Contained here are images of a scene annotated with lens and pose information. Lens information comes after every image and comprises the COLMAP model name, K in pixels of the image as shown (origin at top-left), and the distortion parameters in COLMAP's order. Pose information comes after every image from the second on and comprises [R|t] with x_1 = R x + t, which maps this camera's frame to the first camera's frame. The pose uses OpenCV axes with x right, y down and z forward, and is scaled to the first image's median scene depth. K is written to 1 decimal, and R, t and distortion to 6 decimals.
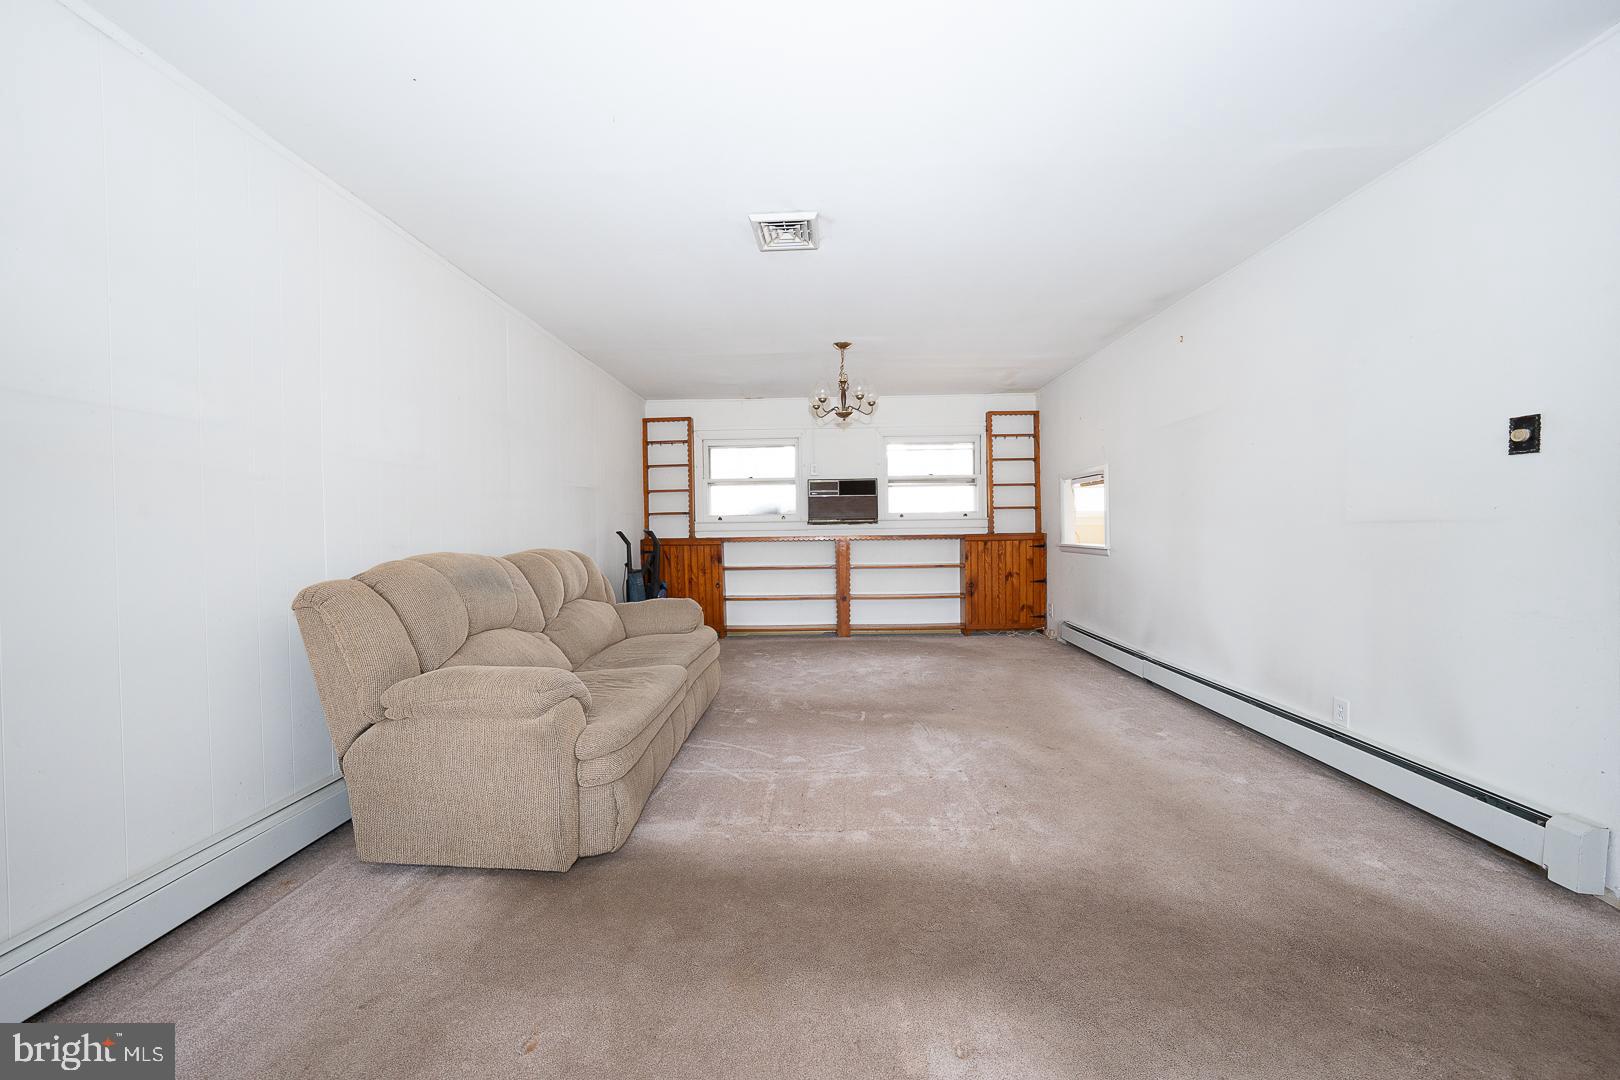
lens RADIAL K [[558.1, 0, 811.1], [0, 558.1, 534.1], [0, 0, 1]] dist [-0.029992, 0.006747]
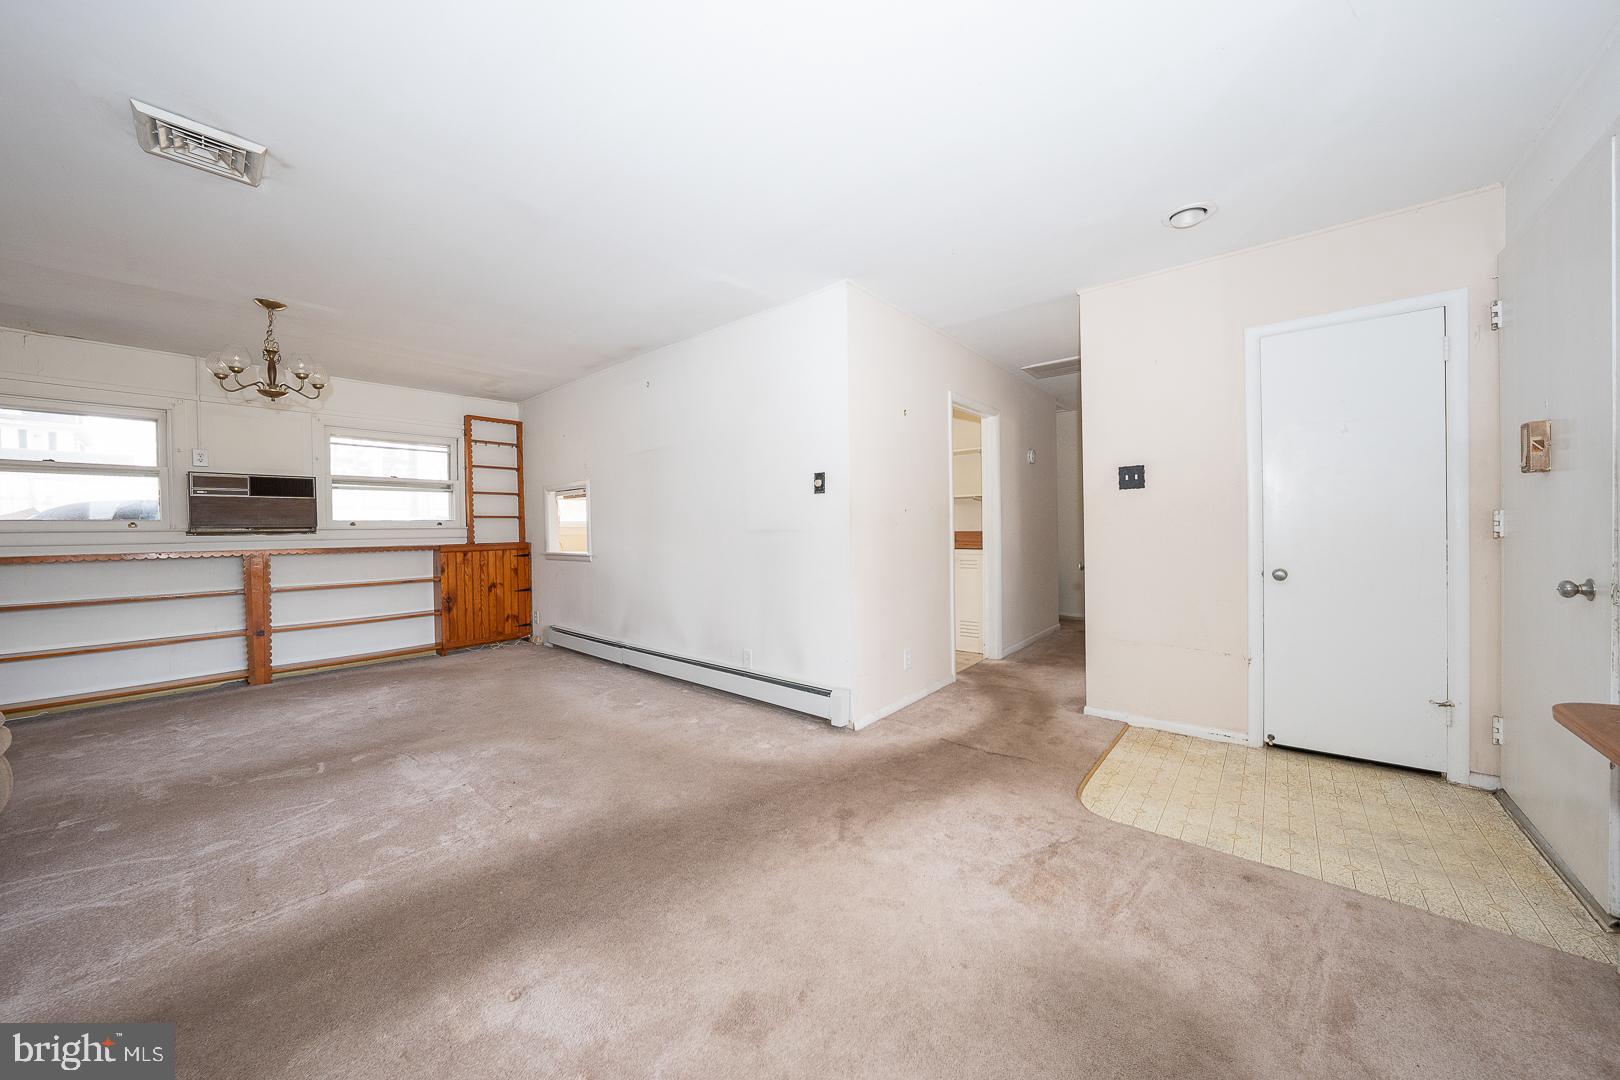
lens RADIAL K [[558.1, 0, 811.1], [0, 558.1, 534.1], [0, 0, 1]] dist [-0.029992, 0.006747]
pose [[0.629894, -0.003719, 0.776672, -0.070228], [0.017128, 0.999812, -0.009104, 0.001809], [-0.776492, 0.019038, 0.629839, -0.071758]]
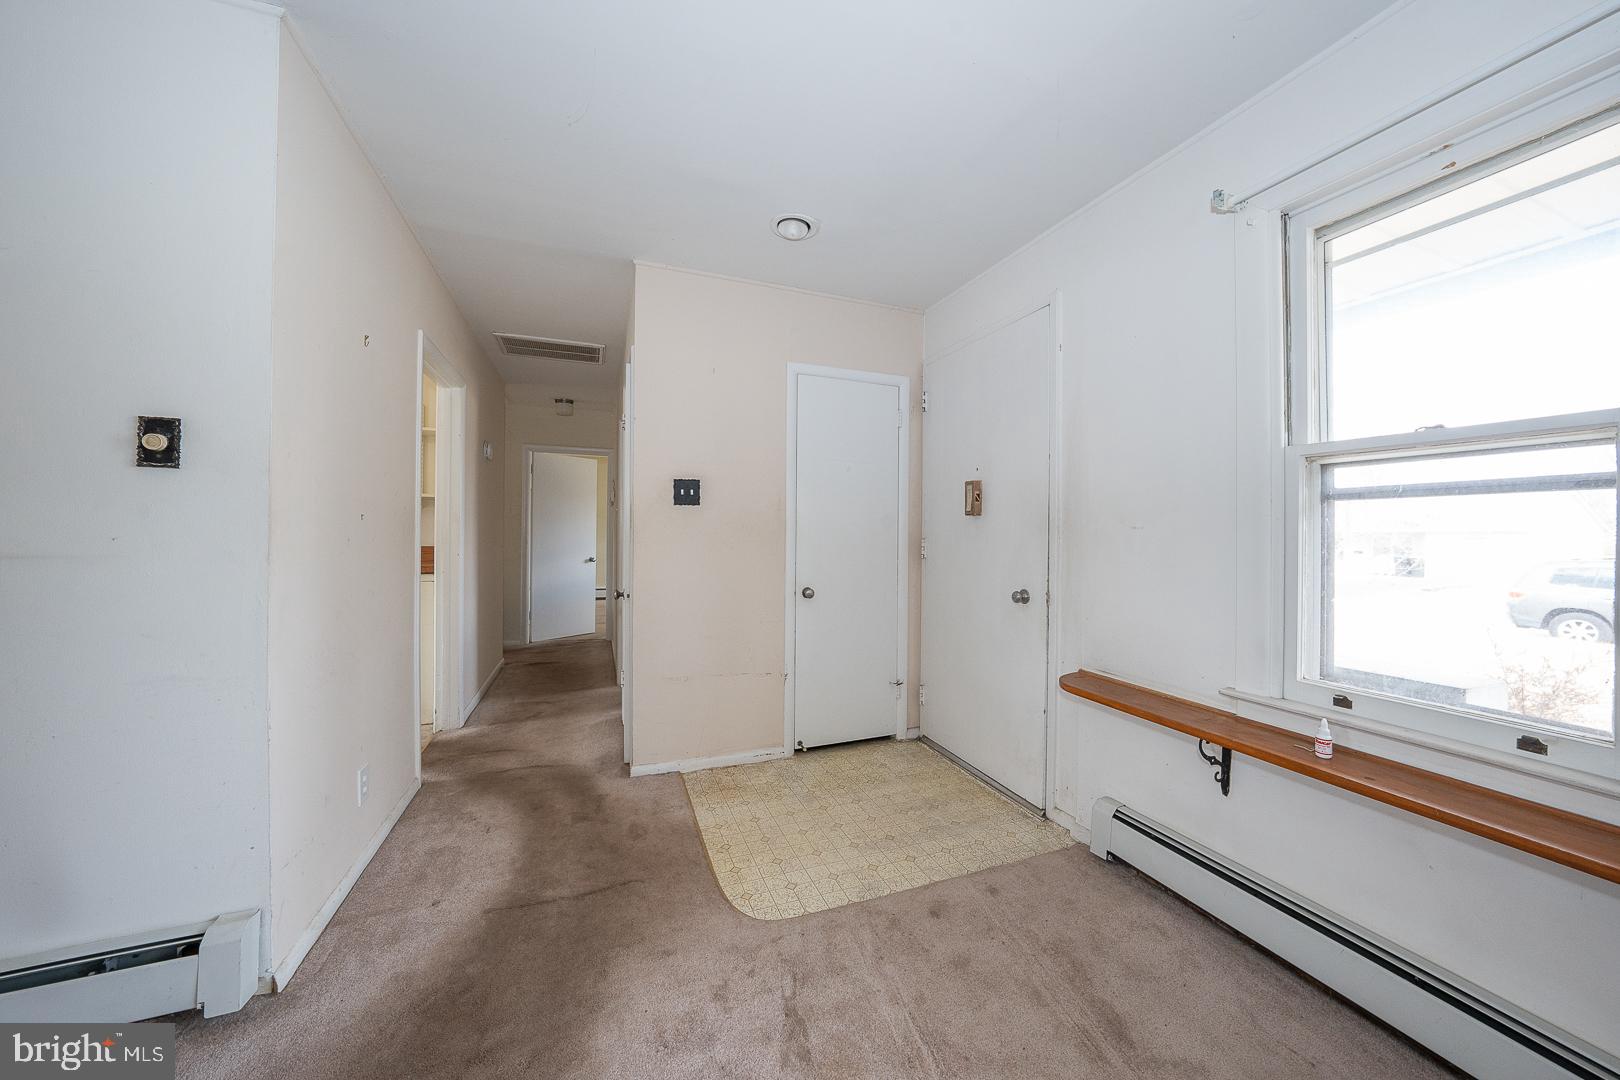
lens RADIAL K [[558.1, 0, 811.1], [0, 558.1, 534.1], [0, 0, 1]] dist [-0.029992, 0.006747]
pose [[-0.379371, 0.011297, 0.925176, 0.136151], [0.009533, 0.999920, -0.008301, -0.019873], [-0.925195, 0.005671, -0.379449, 0.214653]]
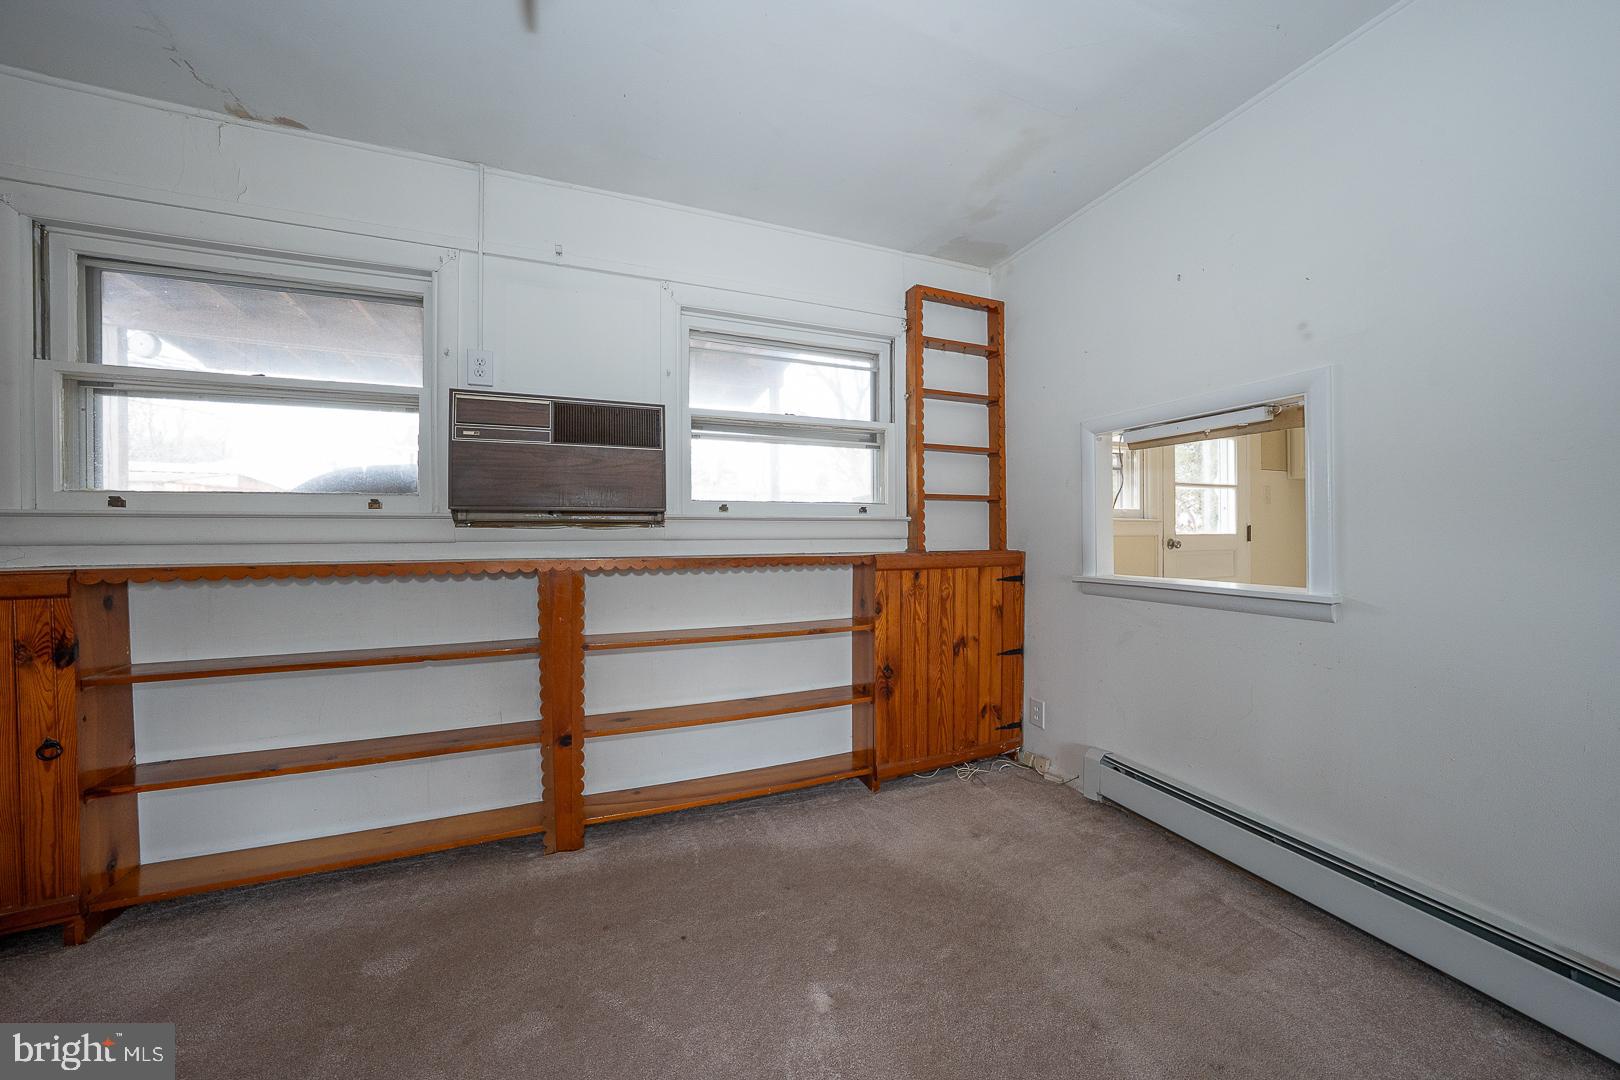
lens RADIAL K [[558.1, 0, 811.1], [0, 558.1, 534.1], [0, 0, 1]] dist [-0.029992, 0.006747]
pose [[0.926473, 0.009543, 0.376240, 0.114125], [-0.005441, 0.999914, -0.011963, -0.015988], [-0.376321, 0.009037, 0.926445, 1.007411]]
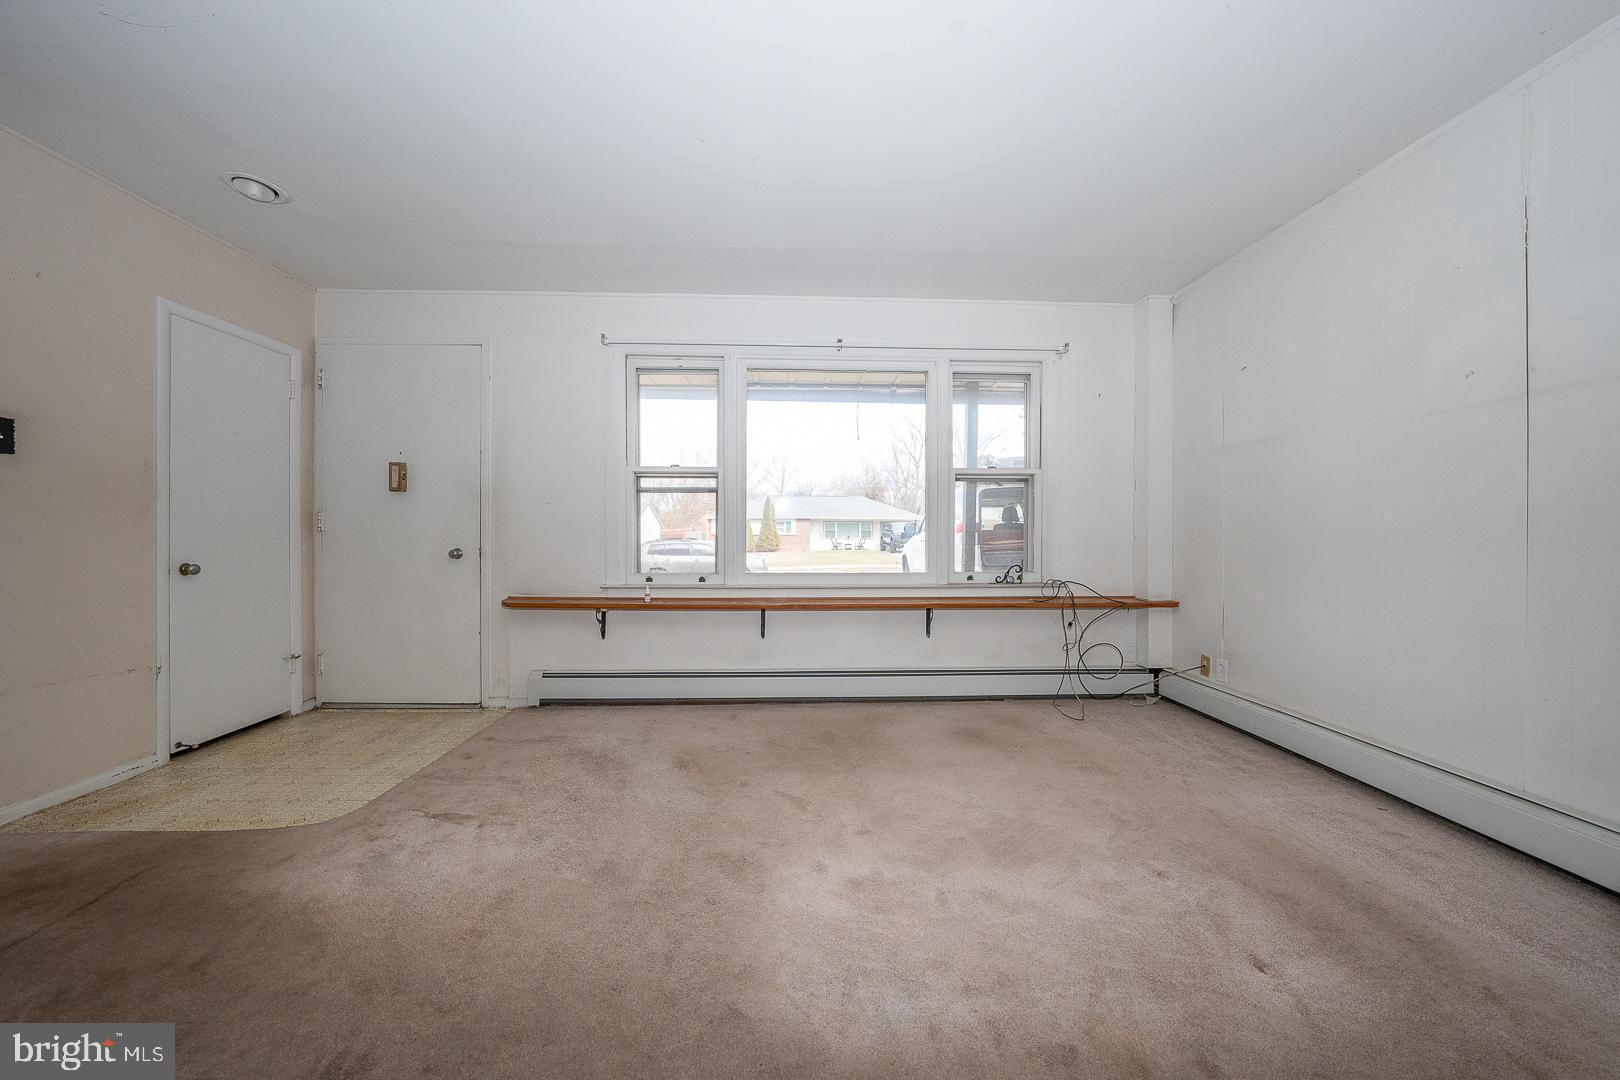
lens RADIAL K [[558.1, 0, 811.1], [0, 558.1, 534.1], [0, 0, 1]] dist [-0.029992, 0.006747]
pose [[-0.997922, 0.014593, -0.062766, 0.142666], [0.013599, 0.999776, 0.016243, 0.014549], [0.062989, 0.015356, -0.997896, 0.659776]]
